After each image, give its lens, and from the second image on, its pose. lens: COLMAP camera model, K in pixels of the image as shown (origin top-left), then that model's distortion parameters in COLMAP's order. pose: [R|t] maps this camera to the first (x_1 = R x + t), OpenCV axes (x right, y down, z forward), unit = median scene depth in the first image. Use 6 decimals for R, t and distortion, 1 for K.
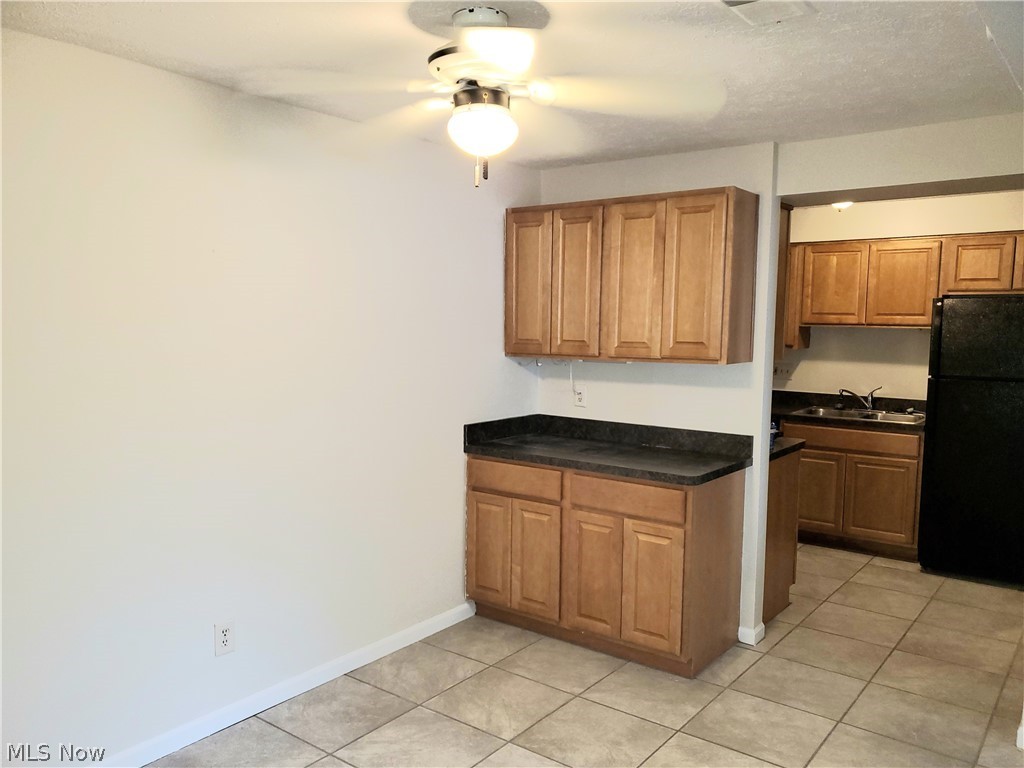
lens RADIAL K [[793.8, 0, 509.3], [0, 793.8, 385.5], [0, 0, 1]] dist [-0.004628, 0.001667]
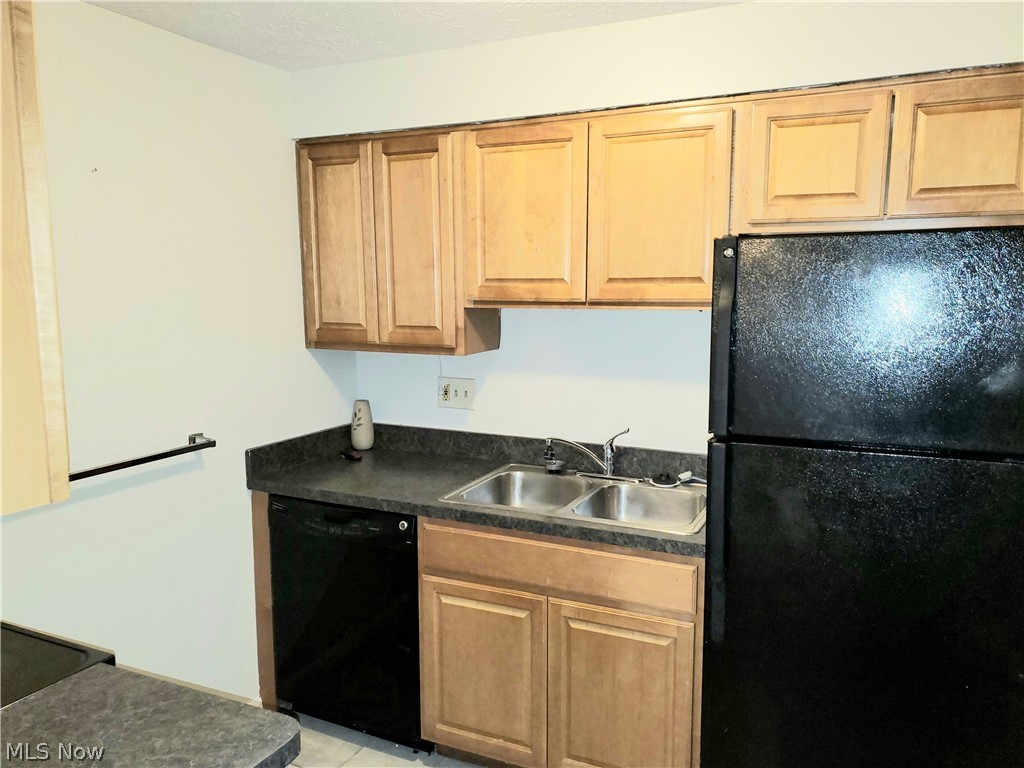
lens RADIAL K [[793.8, 0, 505.4], [0, 793.8, 387.7], [0, 0, 1]] dist [-0.004628, 0.001667]
pose [[0.980648, -0.058798, 0.186740, 0.050804], [0.045448, 0.996149, 0.074984, -0.010335], [-0.190429, -0.065046, 0.979544, 0.089914]]
